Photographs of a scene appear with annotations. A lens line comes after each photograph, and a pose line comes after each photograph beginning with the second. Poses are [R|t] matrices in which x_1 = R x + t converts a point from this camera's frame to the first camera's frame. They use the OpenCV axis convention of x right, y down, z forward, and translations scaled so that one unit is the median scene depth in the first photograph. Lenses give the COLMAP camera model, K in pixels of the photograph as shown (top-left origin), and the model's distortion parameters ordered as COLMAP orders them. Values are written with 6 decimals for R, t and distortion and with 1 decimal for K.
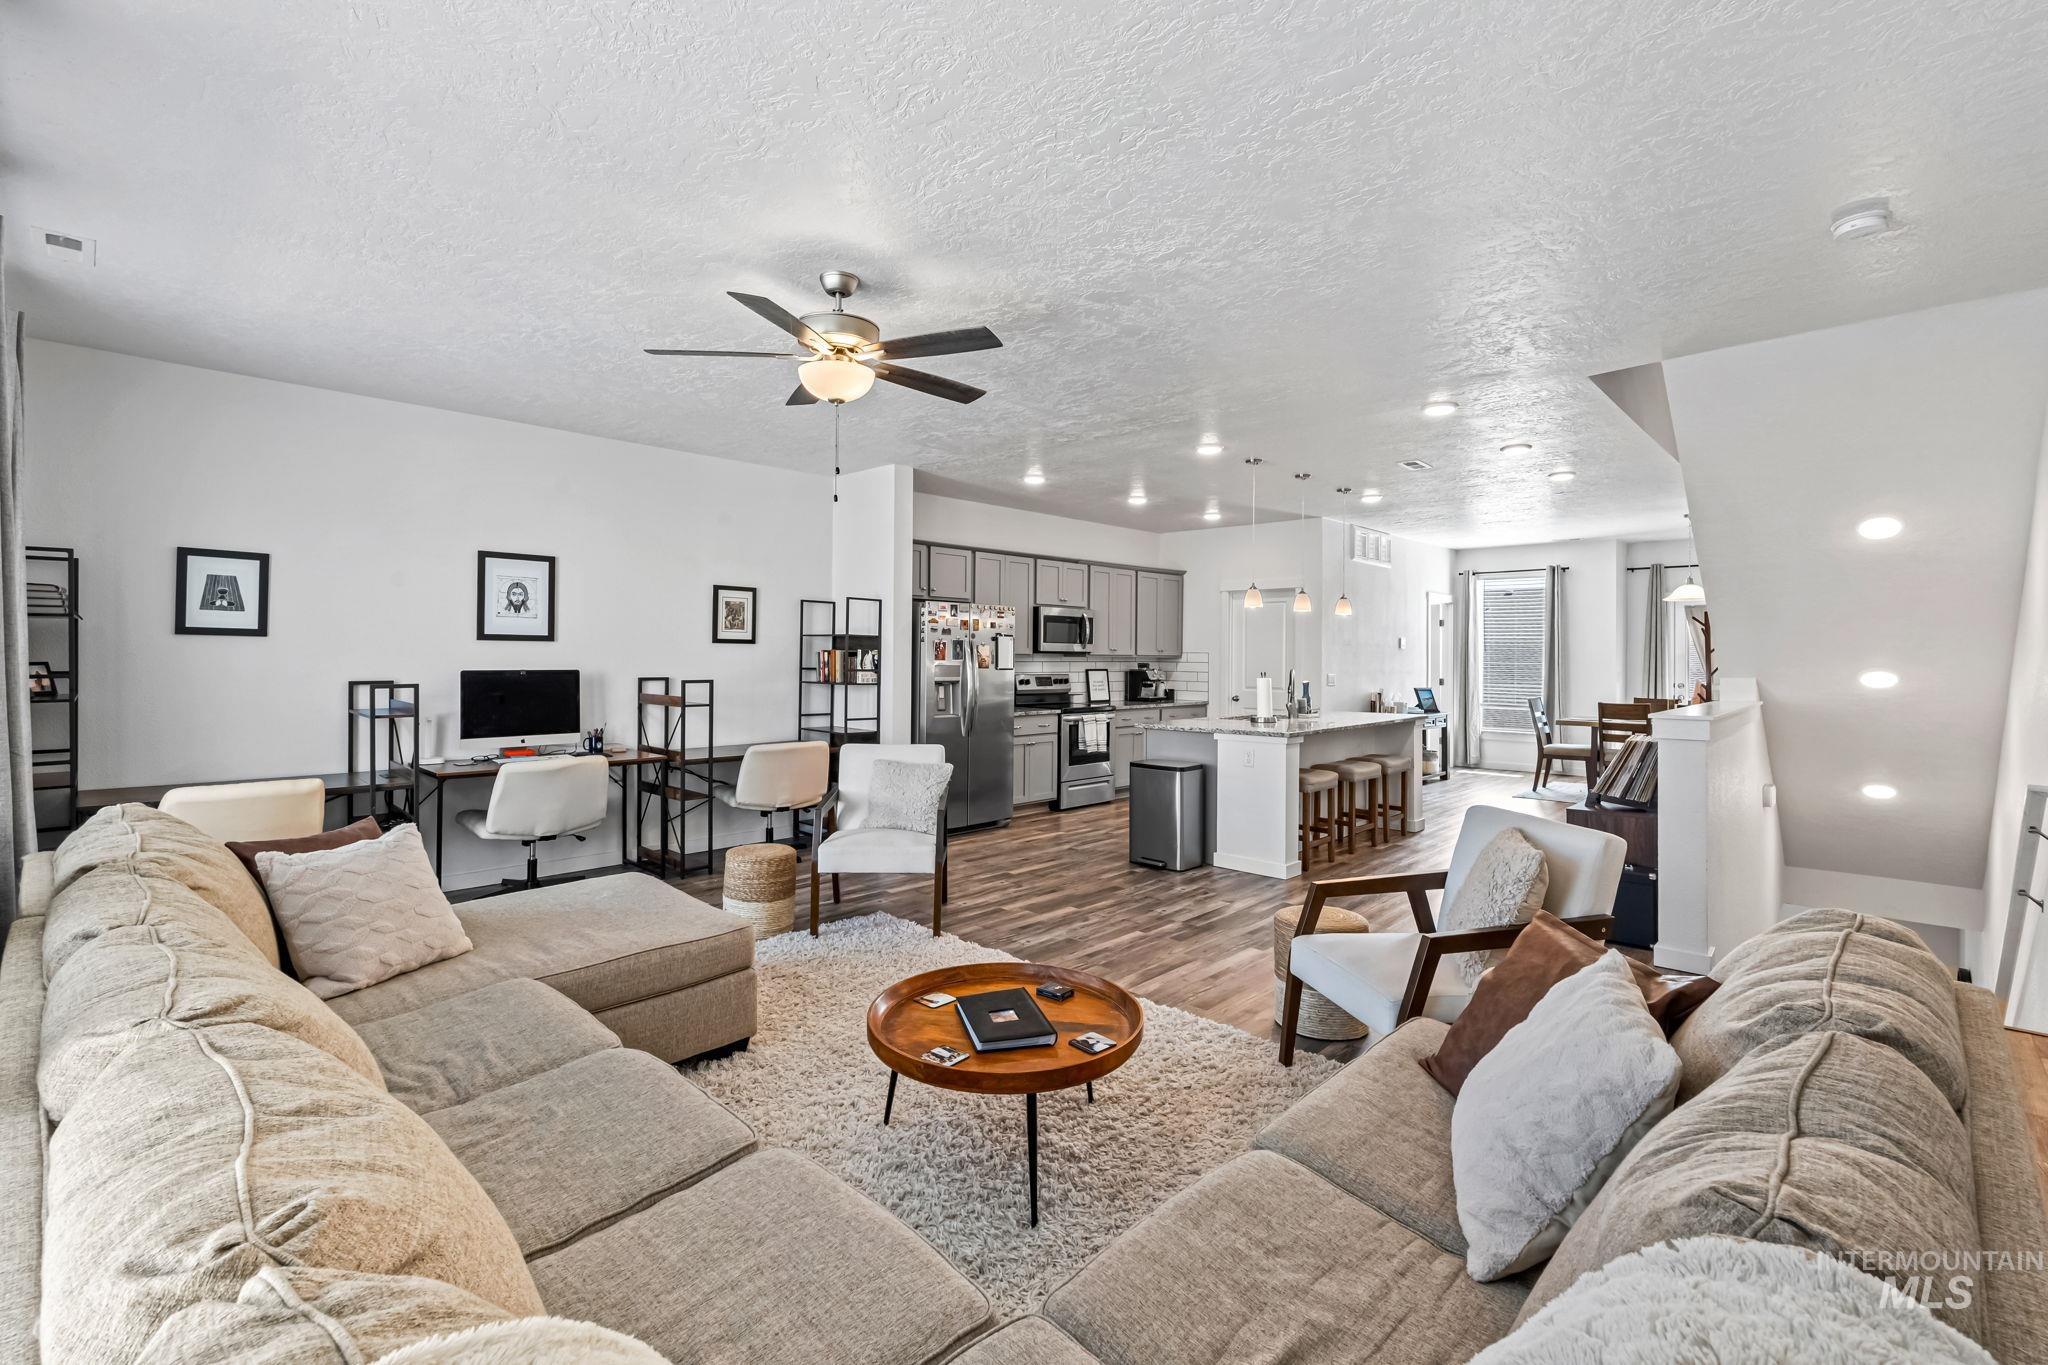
lens RADIAL K [[908.1, 0, 1018.2], [0, 908.1, 654.5], [0, 0, 1]] dist [-0.000162, 0.000167]
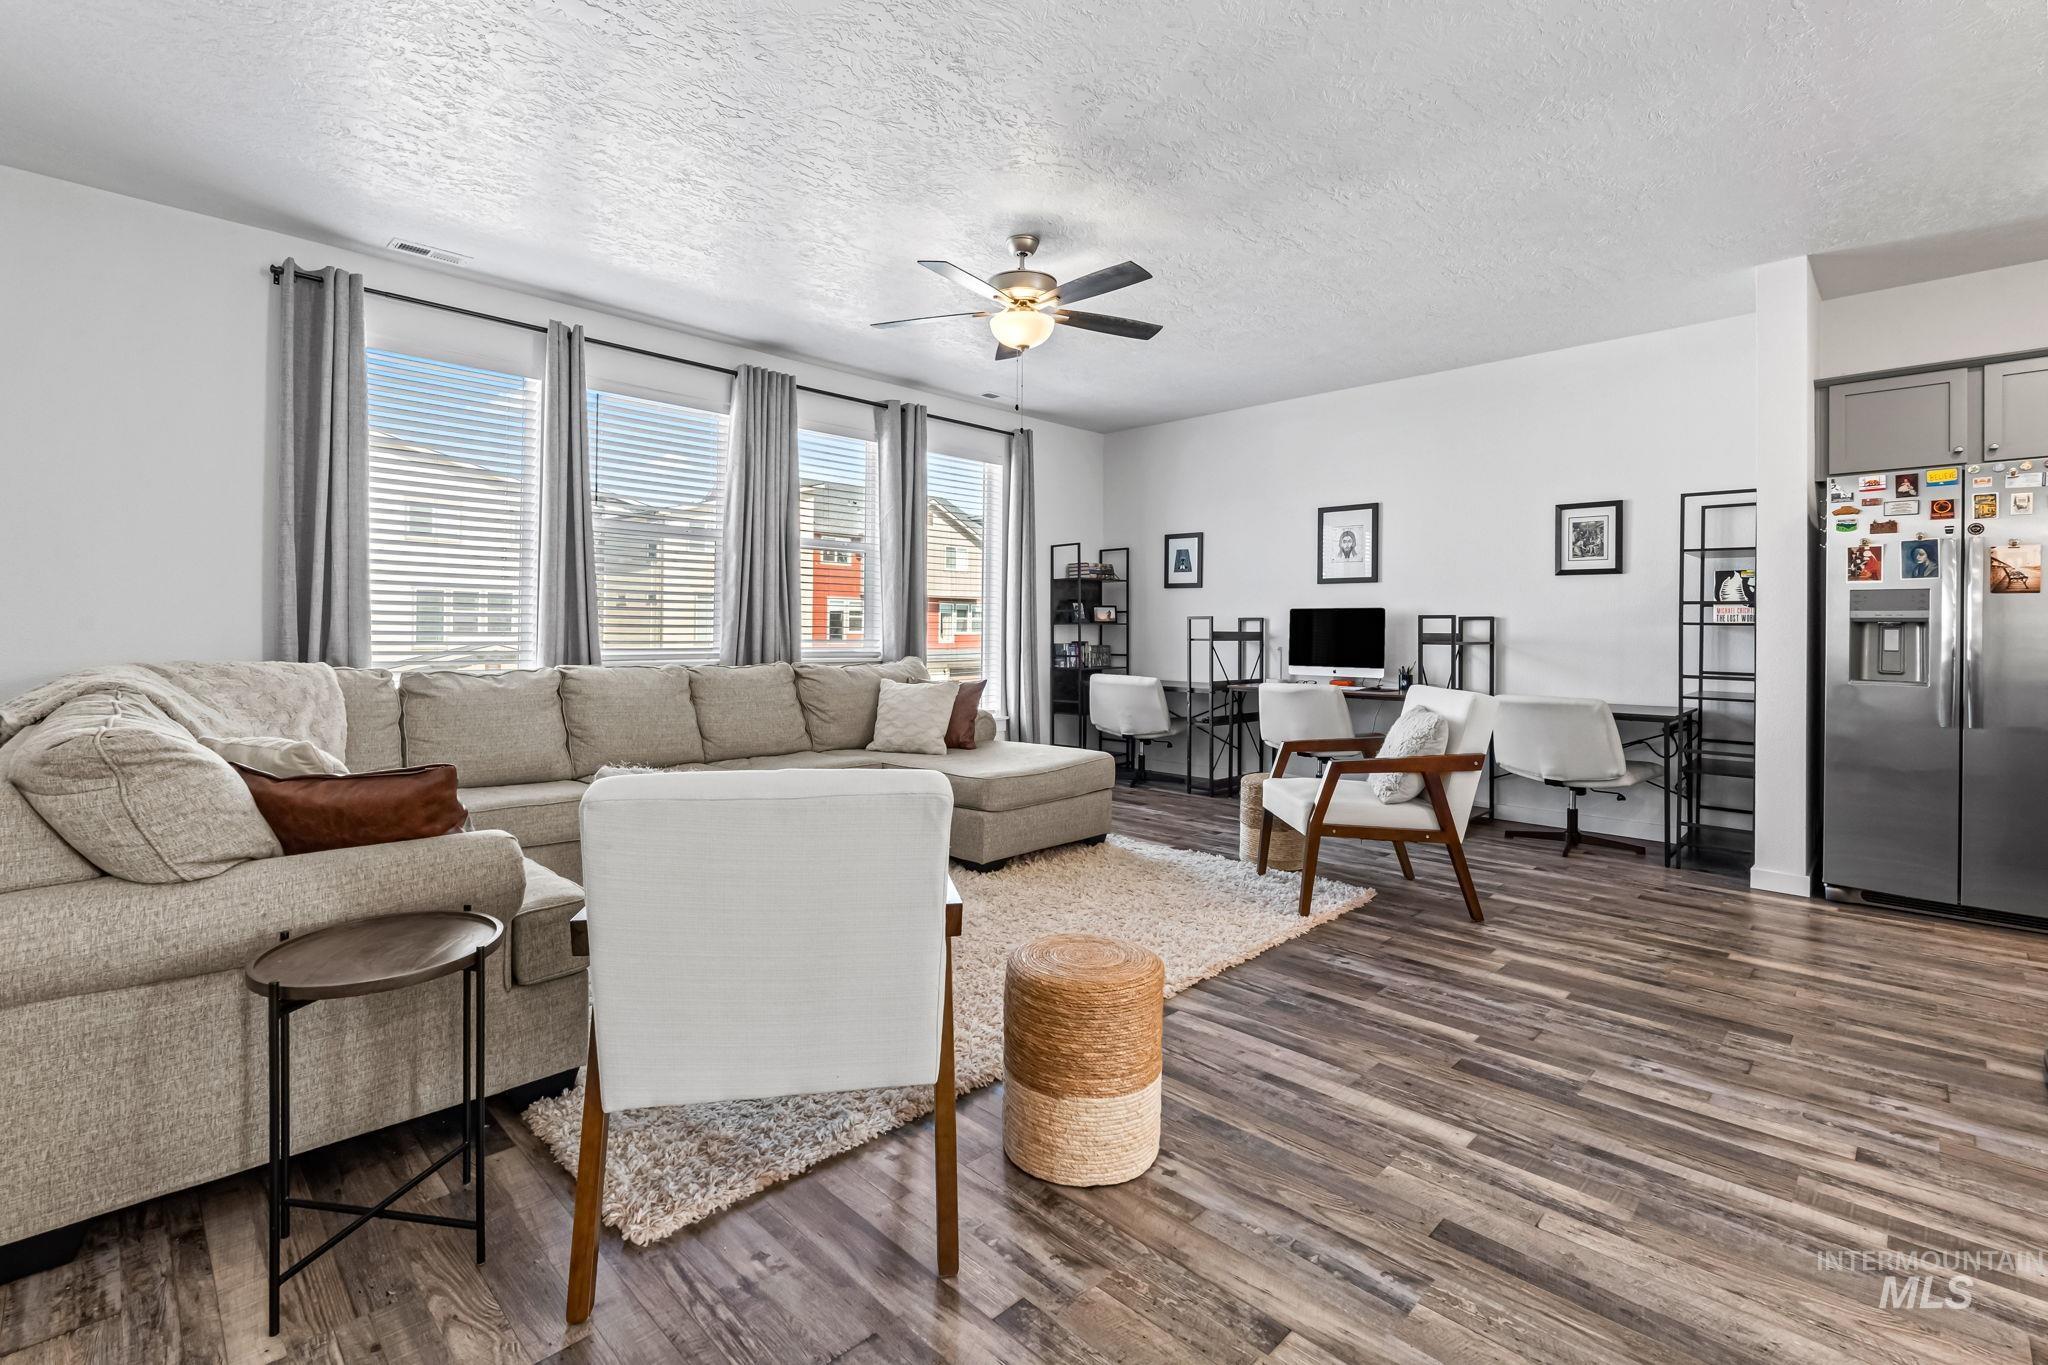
lens RADIAL K [[918.2, 0, 1026.2], [0, 918.2, 629.4], [0, 0, 1]] dist [-0.001944, -0.000160]
pose [[-0.009825, -0.008725, -0.999914, 0.571695], [-0.006708, 0.999940, -0.008659, 0.053296], [0.999929, 0.006623, -0.009883, 0.601740]]
